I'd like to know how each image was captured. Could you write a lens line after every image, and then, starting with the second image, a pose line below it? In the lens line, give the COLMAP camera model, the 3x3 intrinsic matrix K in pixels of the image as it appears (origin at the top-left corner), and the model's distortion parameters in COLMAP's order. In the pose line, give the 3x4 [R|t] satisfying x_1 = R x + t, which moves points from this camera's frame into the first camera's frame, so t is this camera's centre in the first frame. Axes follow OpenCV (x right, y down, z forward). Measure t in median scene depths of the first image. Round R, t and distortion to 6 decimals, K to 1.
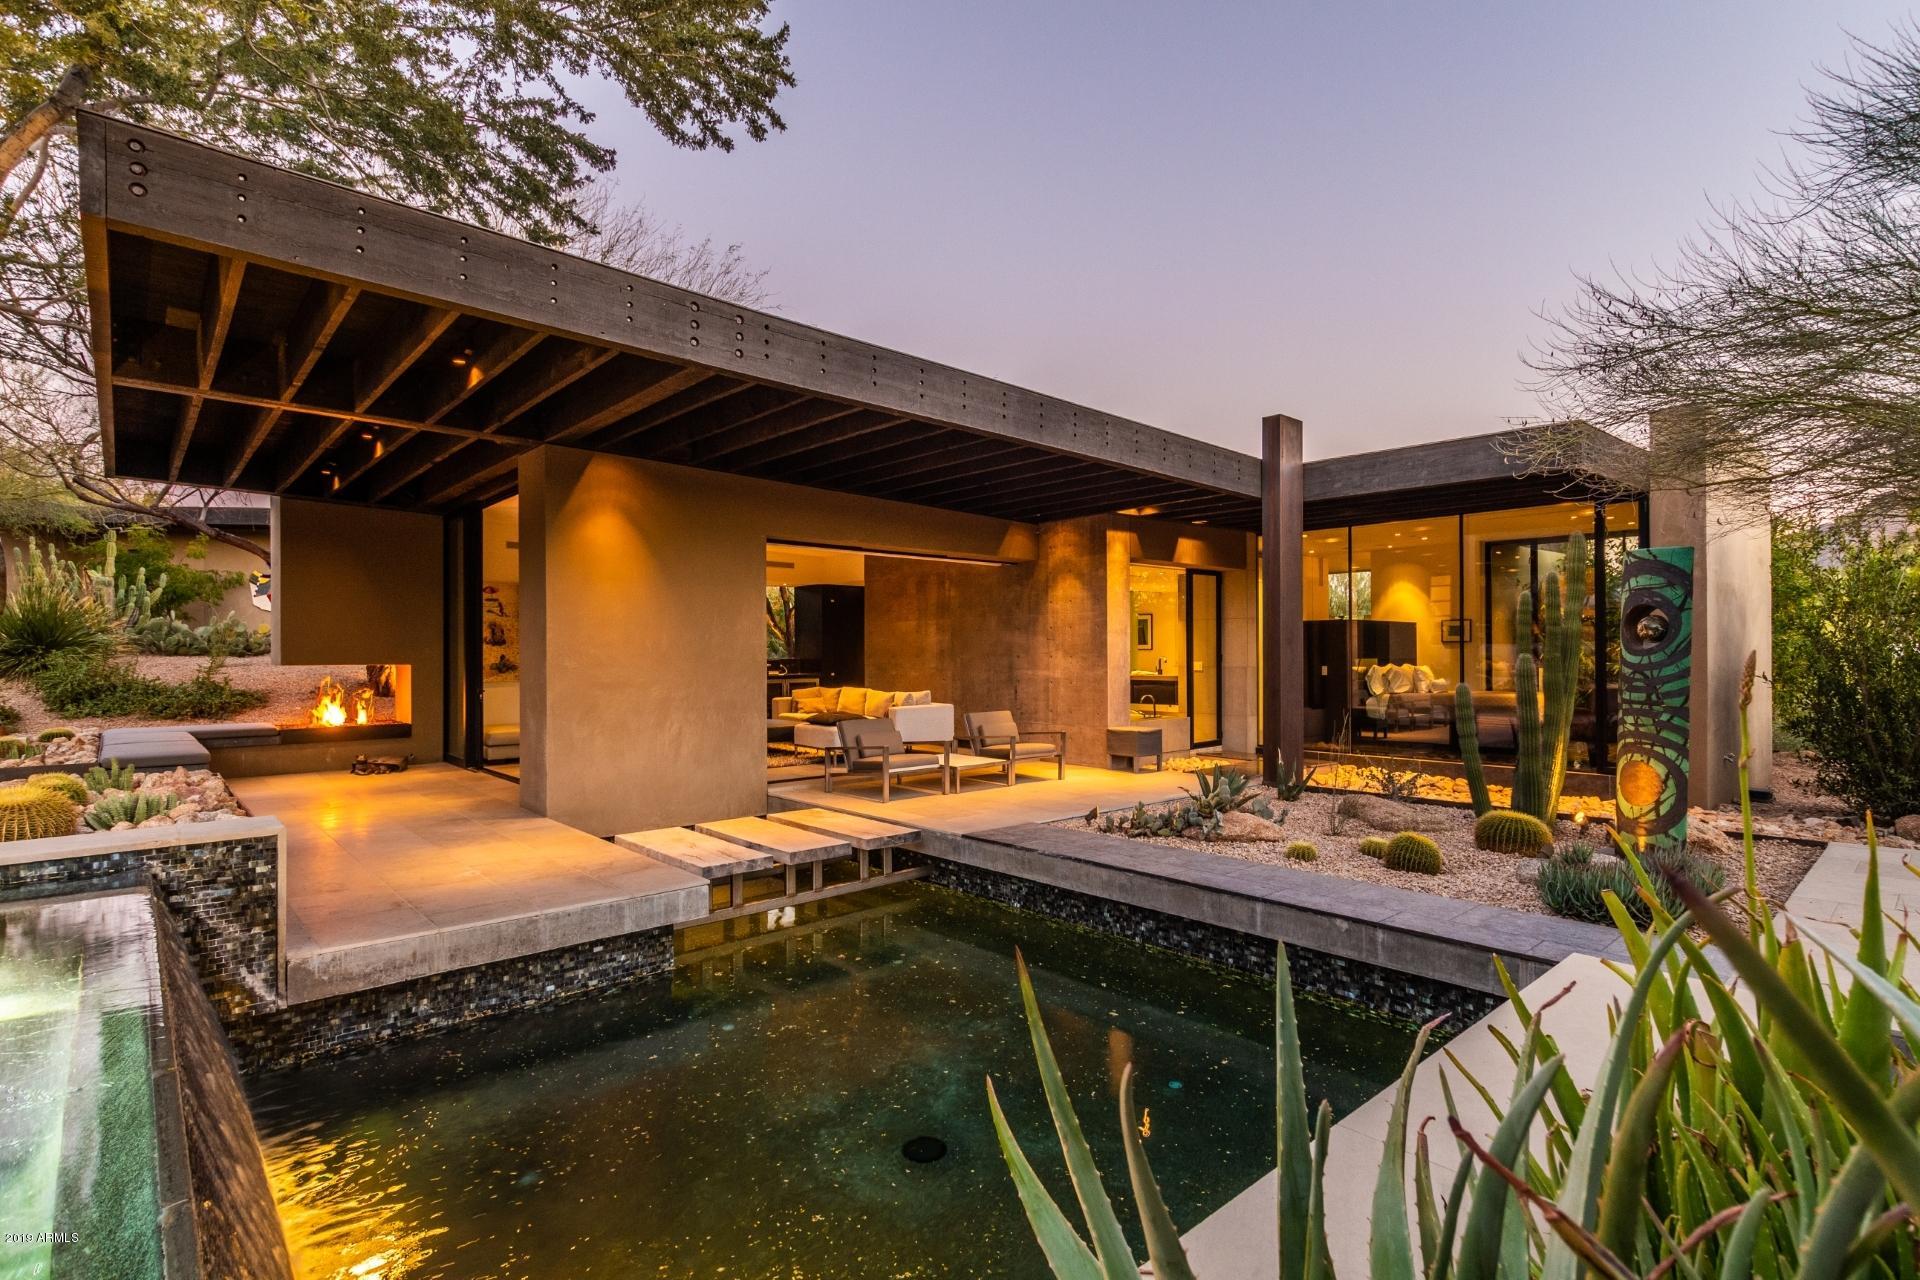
lens RADIAL K [[883.5, 0, 960.0], [0, 883.5, 640.0], [0, 0, 1]] dist [0.001723, 0.000350]
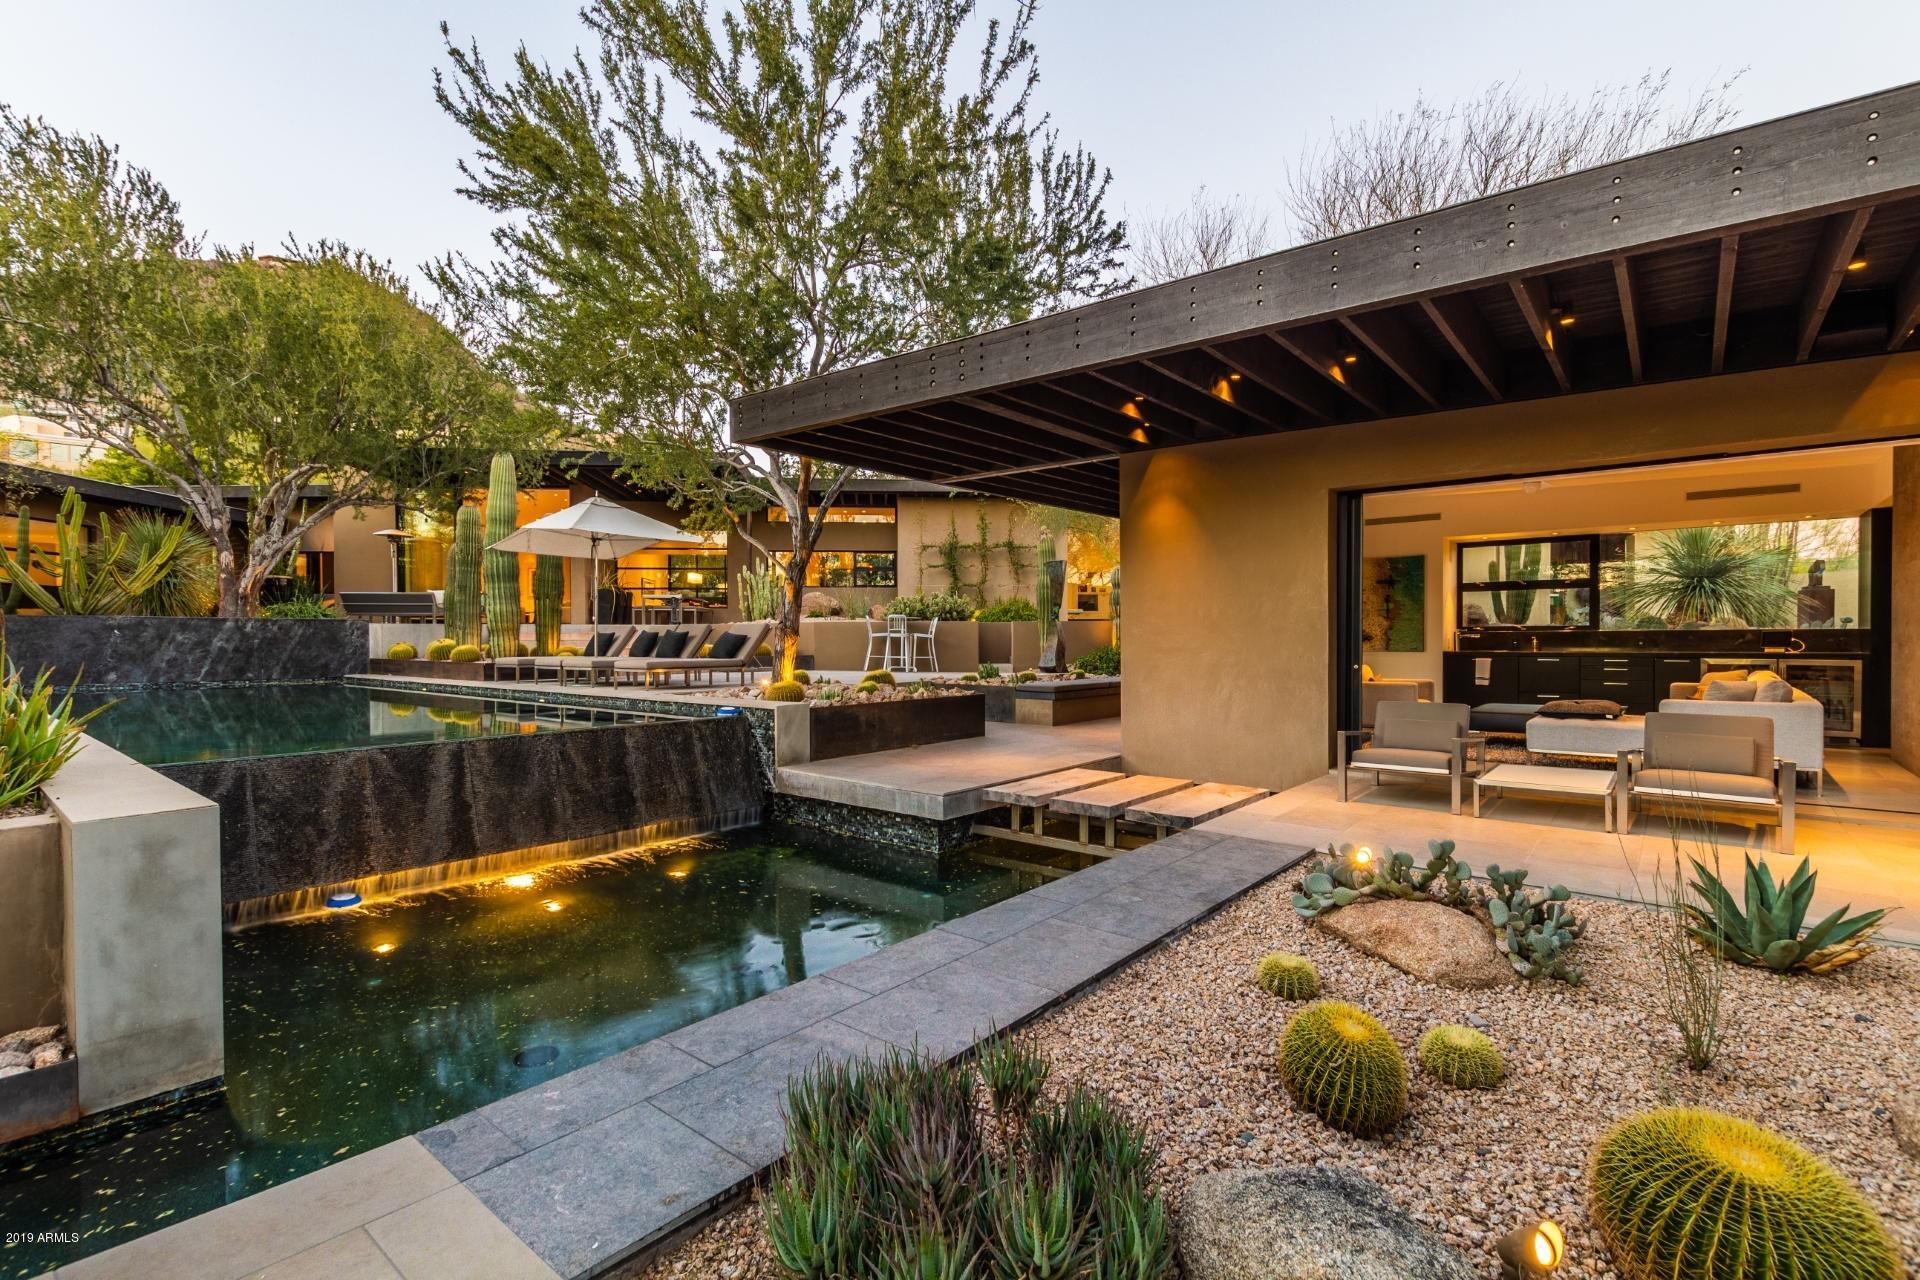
lens RADIAL K [[883.5, 0, 960.0], [0, 883.5, 640.0], [0, 0, 1]] dist [0.001723, 0.000350]
pose [[0.127365, 0.003950, -0.991848, 0.884877], [0.028058, 0.999578, 0.007584, 0.028871], [0.991459, -0.028796, 0.127200, 0.742773]]
